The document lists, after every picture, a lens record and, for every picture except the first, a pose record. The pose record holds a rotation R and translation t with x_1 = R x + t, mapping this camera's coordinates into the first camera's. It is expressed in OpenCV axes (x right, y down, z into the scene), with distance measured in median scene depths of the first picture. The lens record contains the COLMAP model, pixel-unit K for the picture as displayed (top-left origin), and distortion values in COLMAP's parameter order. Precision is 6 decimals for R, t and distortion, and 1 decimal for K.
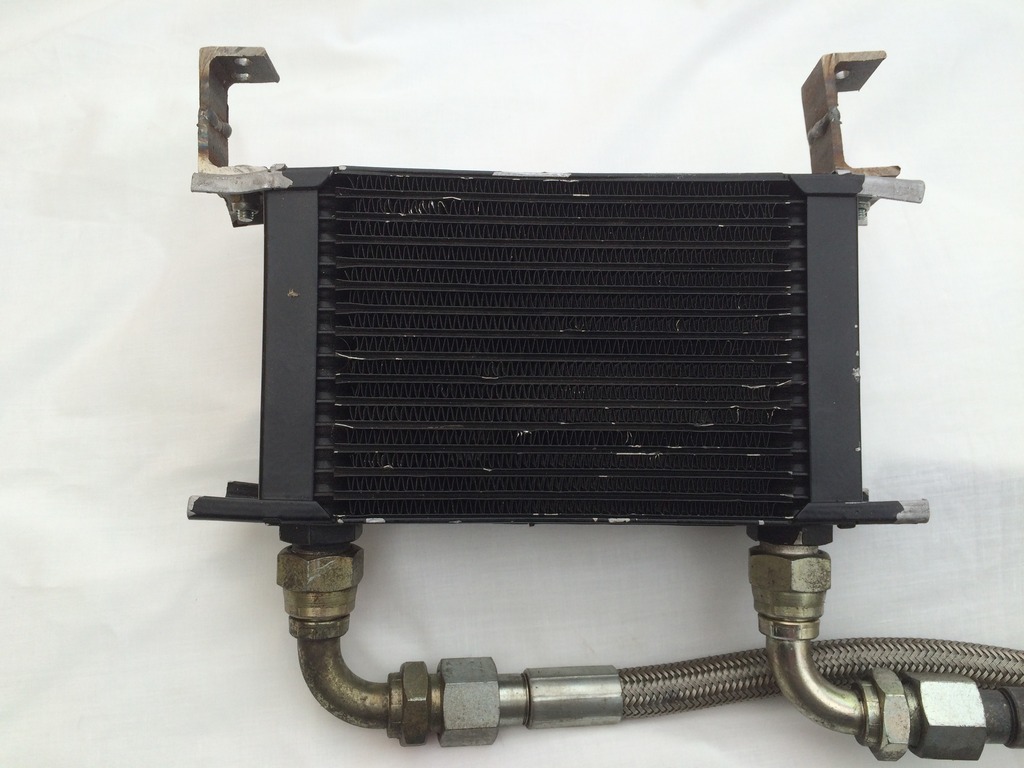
lens RADIAL K [[910.2, 0, 485.3], [0, 910.2, 397.1], [0, 0, 1]] dist [0.094924, -0.174847]
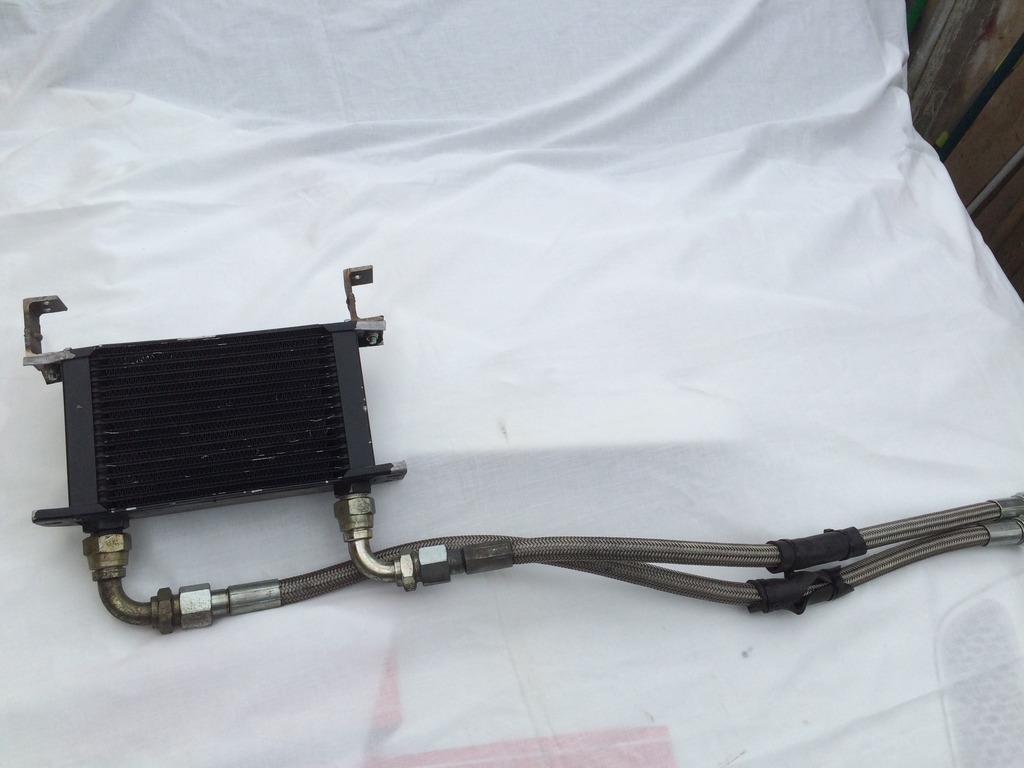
lens RADIAL K [[910.2, 0, 507.2], [0, 910.2, 380.1], [0, 0, 1]] dist [0.094924, -0.174847]
pose [[0.971462, -0.130762, 0.197899, 0.310598], [0.170445, 0.965057, -0.199033, 0.390856], [-0.164957, 0.227083, 0.959803, -1.118996]]
